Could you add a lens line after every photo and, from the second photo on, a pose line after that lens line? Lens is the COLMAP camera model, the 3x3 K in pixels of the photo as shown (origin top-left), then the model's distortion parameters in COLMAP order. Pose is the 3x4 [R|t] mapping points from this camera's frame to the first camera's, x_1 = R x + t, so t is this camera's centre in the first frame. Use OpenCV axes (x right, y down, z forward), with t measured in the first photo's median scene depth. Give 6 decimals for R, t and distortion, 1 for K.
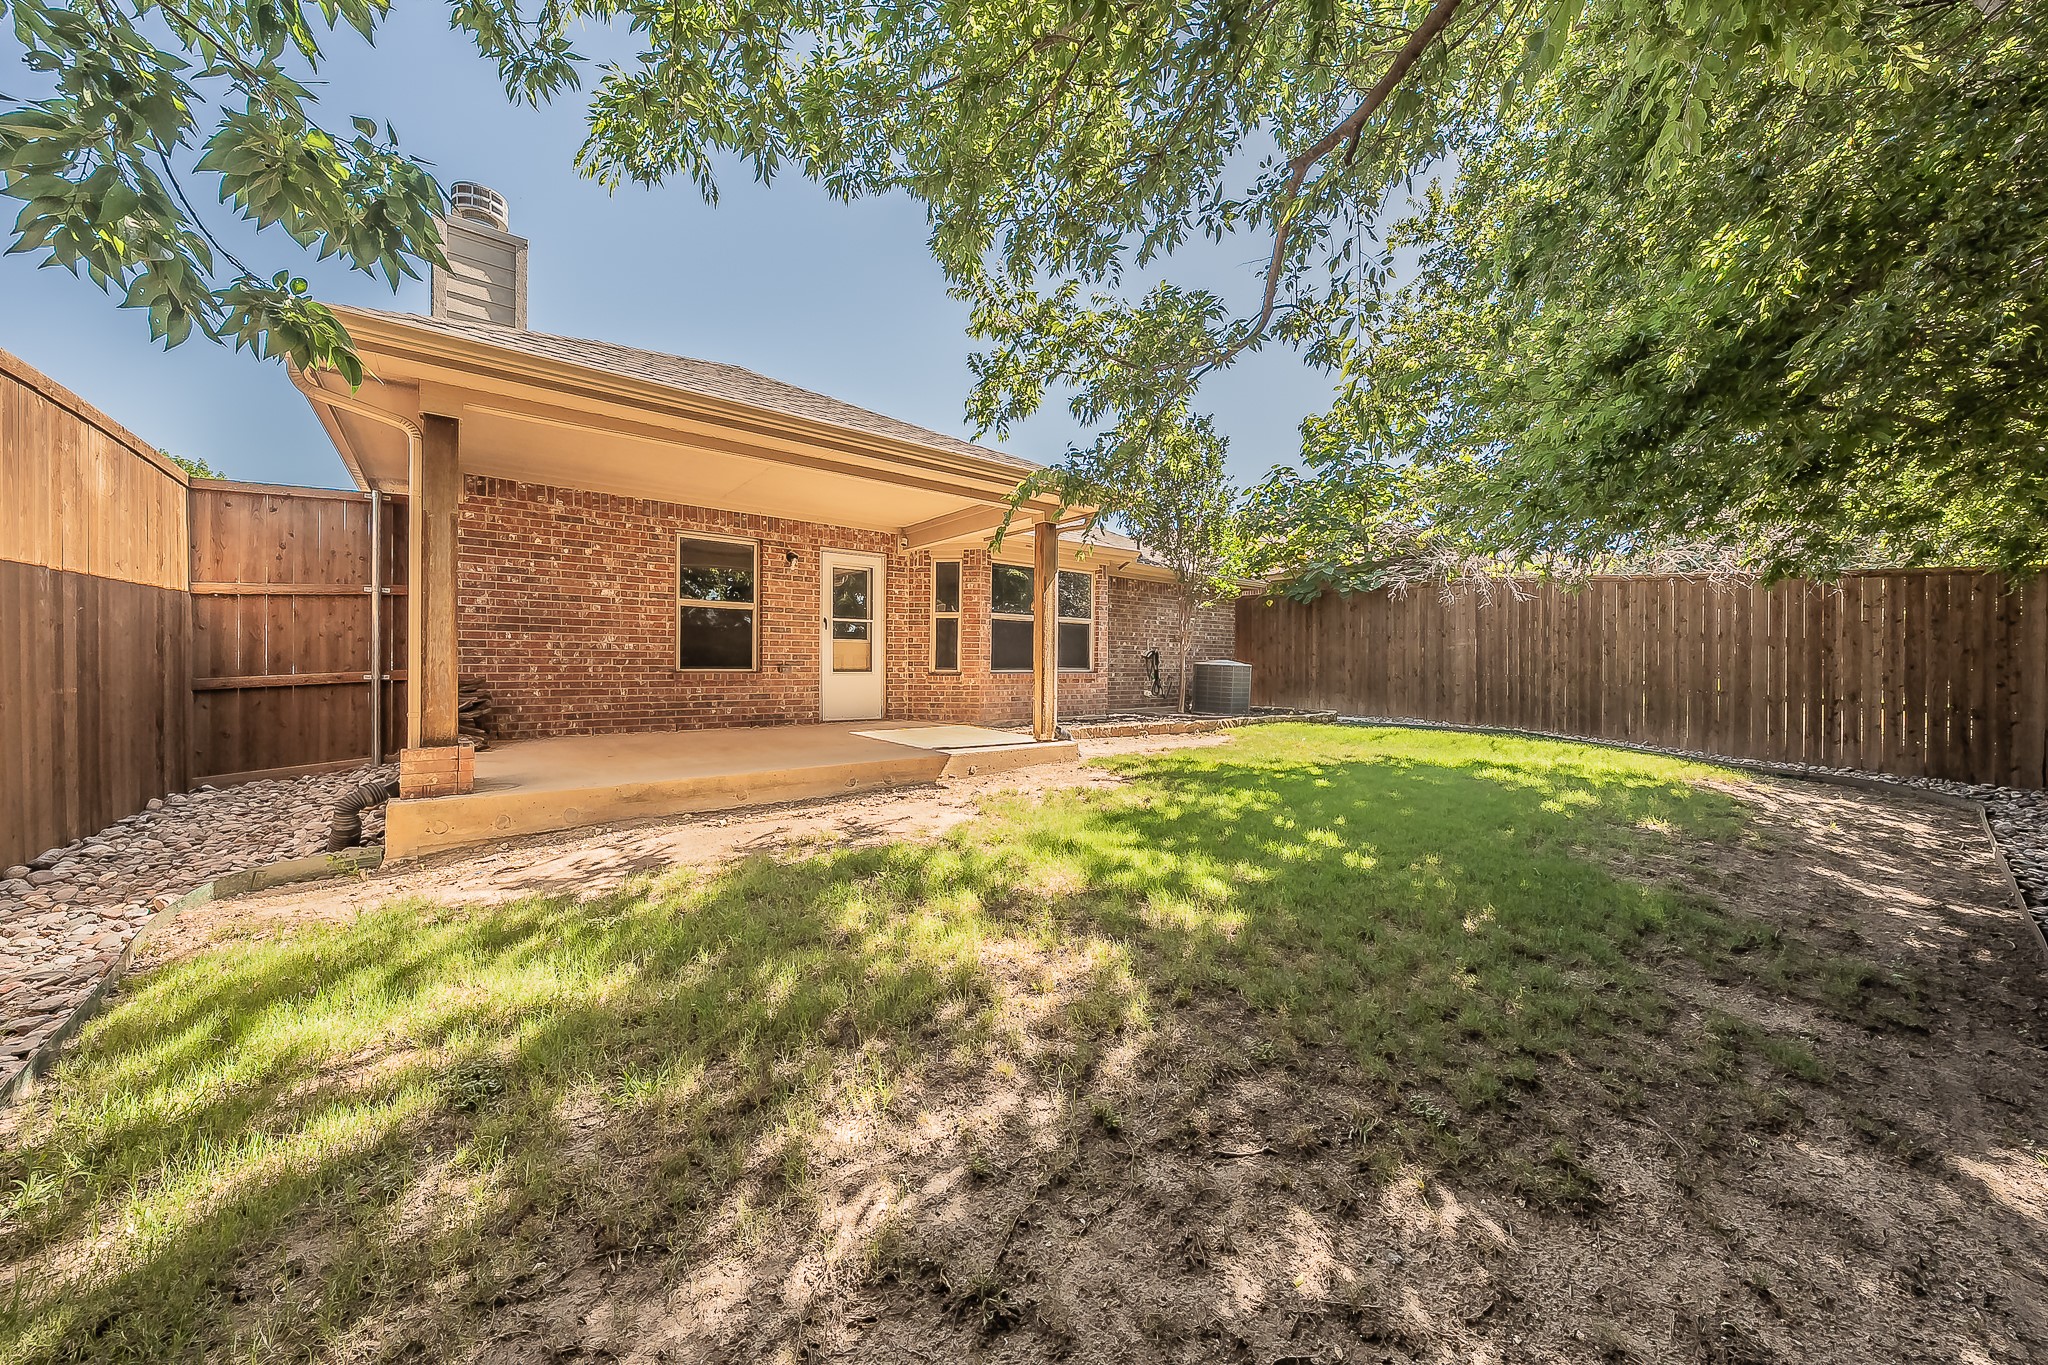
lens RADIAL K [[682.5, 0, 1025.1], [0, 682.5, 669.0], [0, 0, 1]] dist [-0.001749, -0.000167]
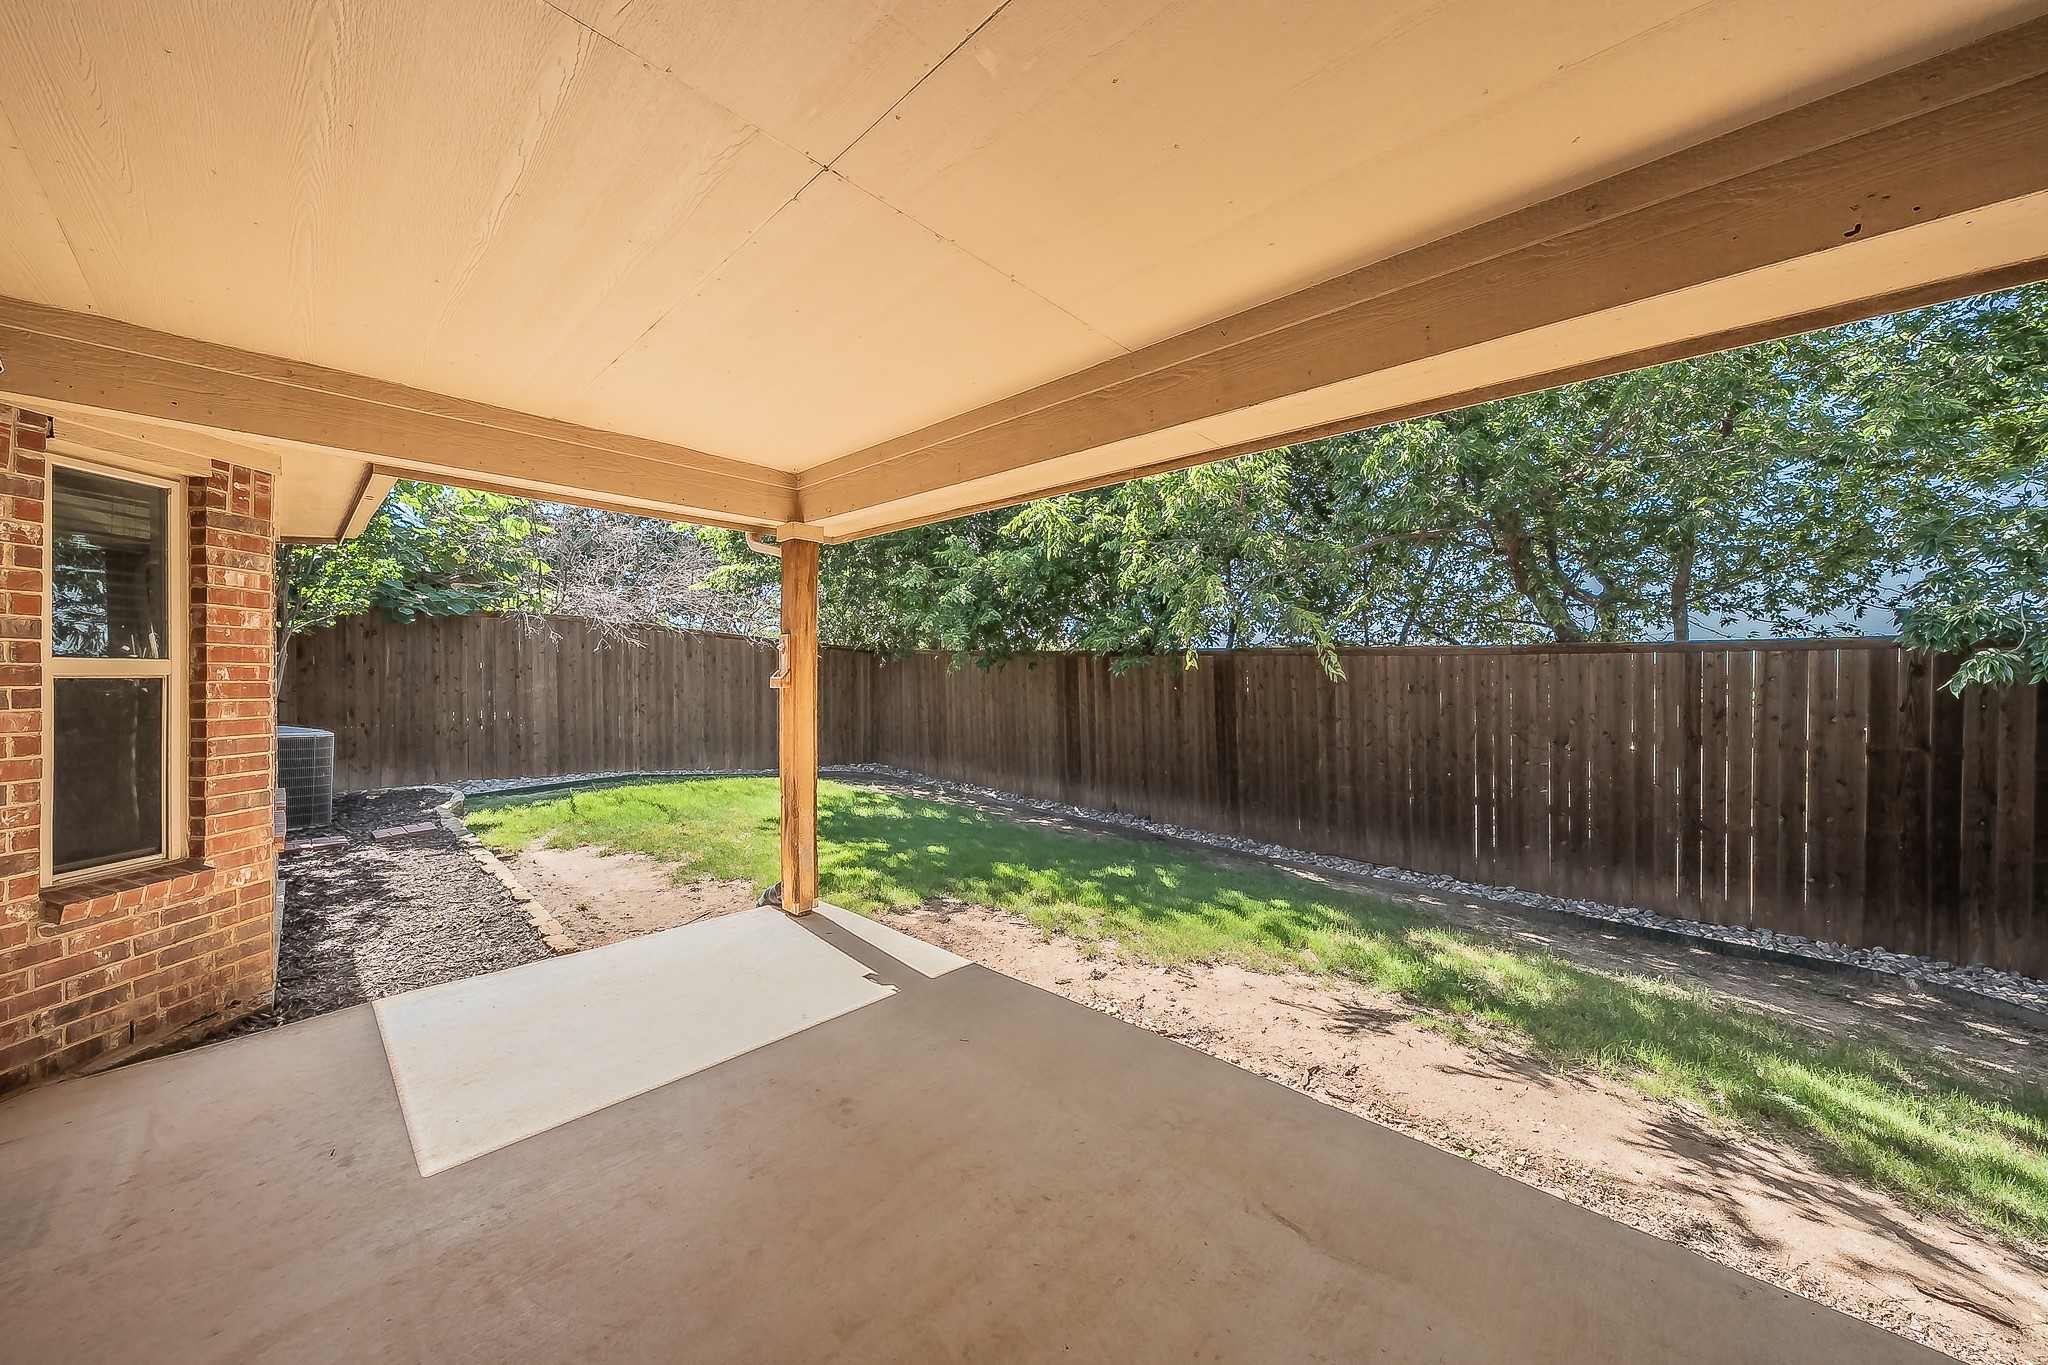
lens RADIAL K [[682.5, 0, 1023.7], [0, 682.5, 676.5], [0, 0, 1]] dist [-0.001749, -0.000167]
pose [[-0.116866, -0.010578, 0.993091, -0.361399], [0.005733, 0.999919, 0.011325, -0.063737], [-0.993131, 0.007017, -0.116796, 0.545856]]
